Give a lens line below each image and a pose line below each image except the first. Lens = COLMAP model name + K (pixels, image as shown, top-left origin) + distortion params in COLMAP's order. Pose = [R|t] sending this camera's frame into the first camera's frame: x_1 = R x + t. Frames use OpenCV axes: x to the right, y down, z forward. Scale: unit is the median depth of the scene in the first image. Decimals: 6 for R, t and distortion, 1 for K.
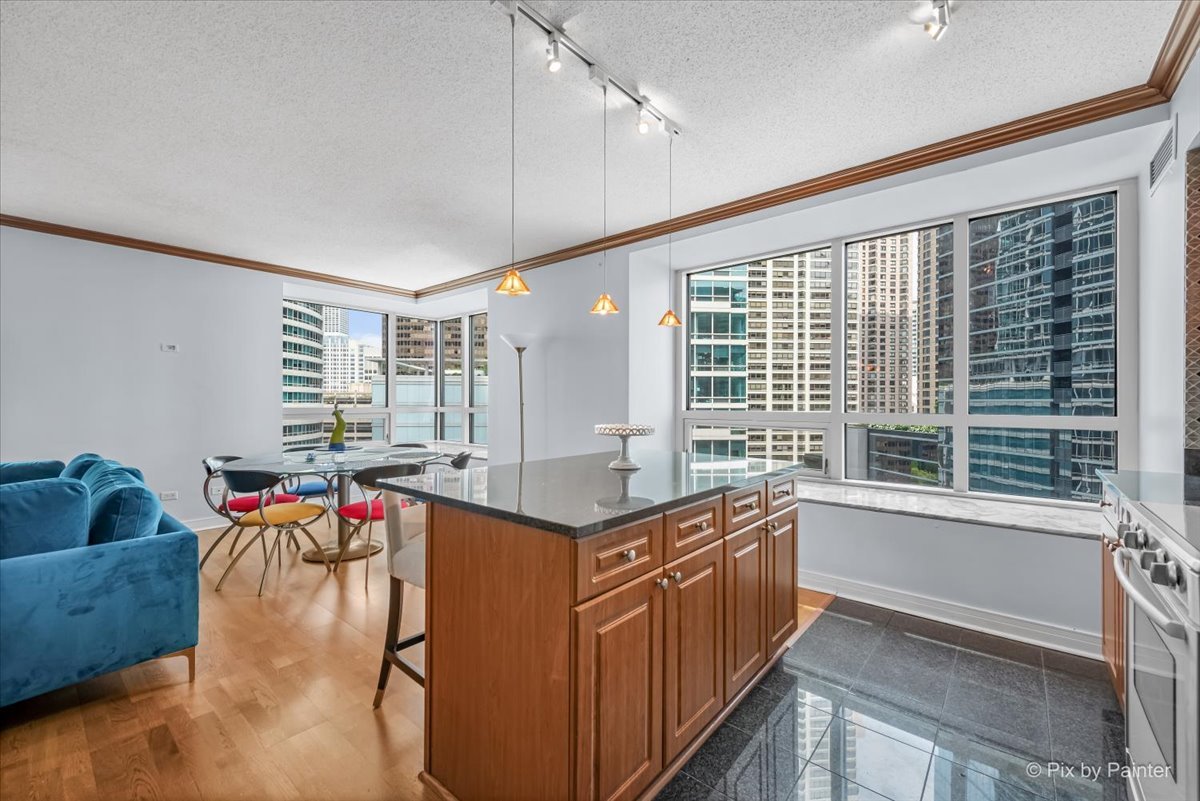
lens RADIAL K [[480.6, 0, 602.9], [0, 480.6, 401.2], [0, 0, 1]] dist [0.001638, 0.000373]
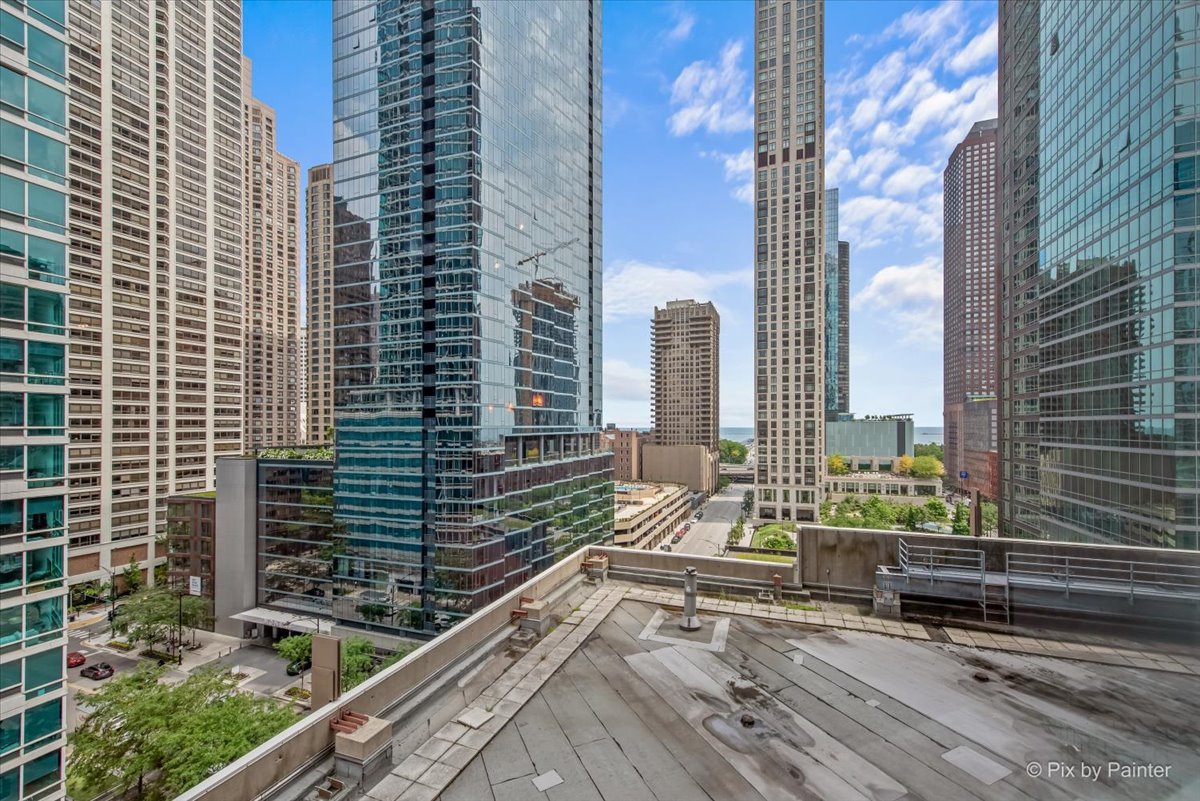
lens RADIAL K [[480.1, 0, 611.2], [0, 480.1, 423.6], [0, 0, 1]] dist [-0.004227, -0.000350]
pose [[0.409919, 0.000221, 0.912122, 0.204696], [0.006425, 0.999974, -0.003130, -0.057117], [-0.912100, 0.007143, 0.409907, 0.897548]]
